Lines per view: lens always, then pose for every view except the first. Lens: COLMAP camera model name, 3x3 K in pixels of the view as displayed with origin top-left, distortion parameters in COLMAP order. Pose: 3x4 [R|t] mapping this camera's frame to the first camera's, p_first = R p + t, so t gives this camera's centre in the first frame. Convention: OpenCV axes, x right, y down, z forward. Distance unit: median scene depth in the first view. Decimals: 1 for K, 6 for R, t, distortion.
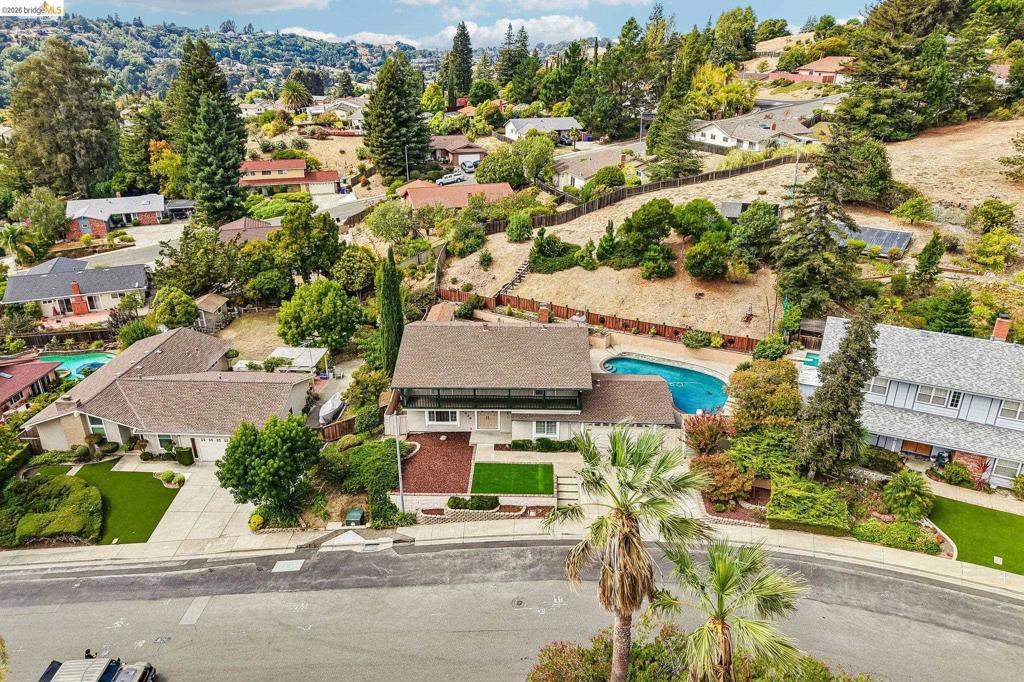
lens RADIAL K [[687.9, 0, 513.0], [0, 687.9, 339.5], [0, 0, 1]] dist [0.007962, -0.008836]
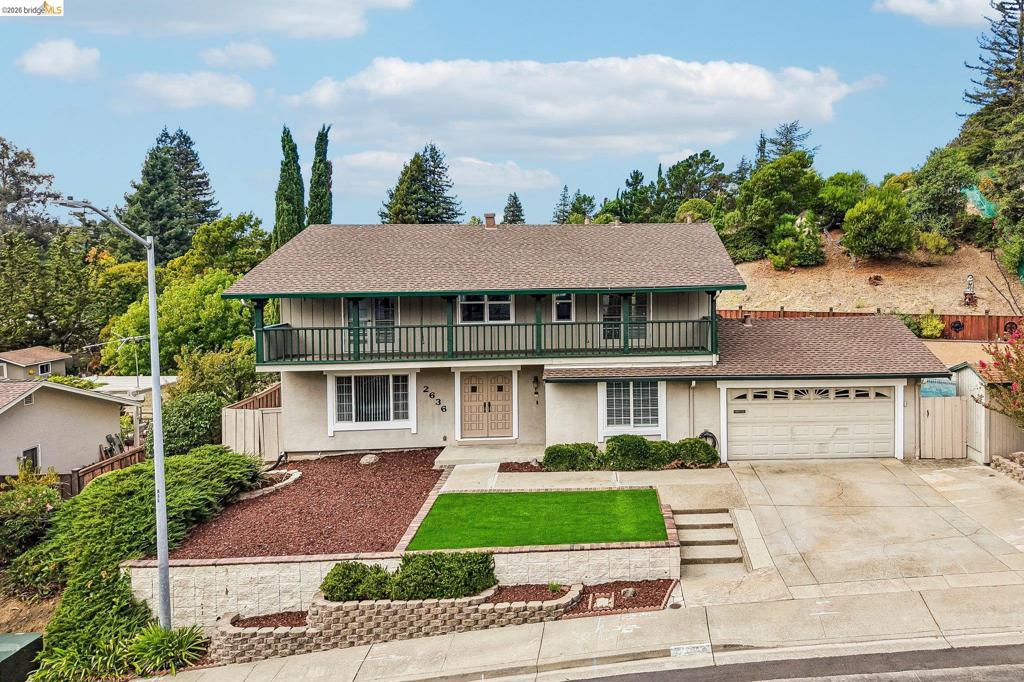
lens RADIAL K [[735.9, 0, 644.5], [0, 735.9, 296.7], [0, 0, 1]] dist [0.004210, -0.002268]
pose [[0.995045, -0.009013, 0.099020, 0.009950], [0.043247, 0.935978, -0.349393, 0.157513], [-0.089532, 0.351944, 0.931729, 0.421966]]
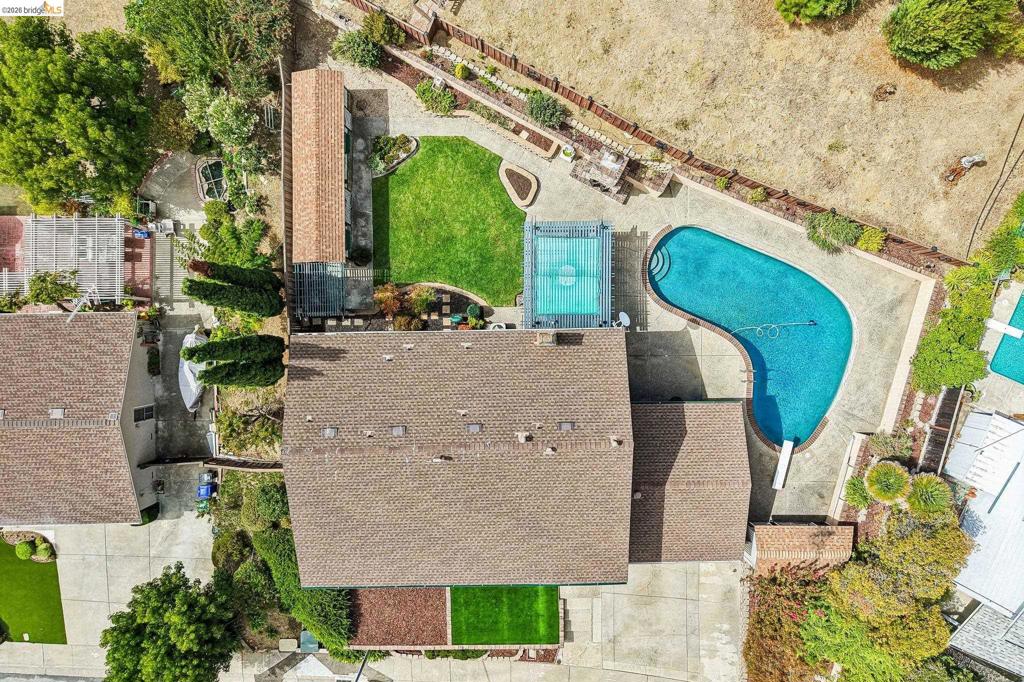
lens RADIAL K [[687.9, 0, 513.0], [0, 687.9, 339.5], [0, 0, 1]] dist [0.007962, -0.008836]
pose [[0.998228, -0.059122, 0.006769, 0.014475], [0.016553, 0.385122, 0.922717, -0.412356], [-0.057160, -0.920970, 0.385418, 0.671917]]
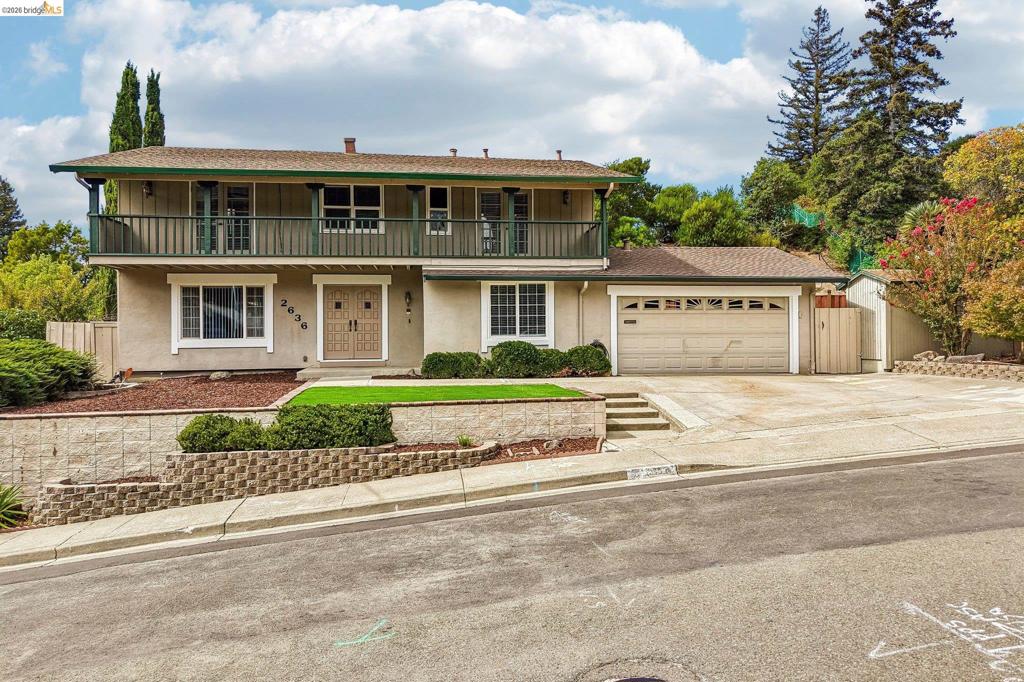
lens RADIAL K [[688.1, 0, 513.7], [0, 688.1, 345.3], [0, 0, 1]] dist [0.004739, -0.003954]
pose [[0.982786, -0.004752, 0.184688, -0.015228], [0.075876, 0.921852, -0.380042, 0.204402], [-0.168449, 0.387514, 0.906343, 0.490446]]
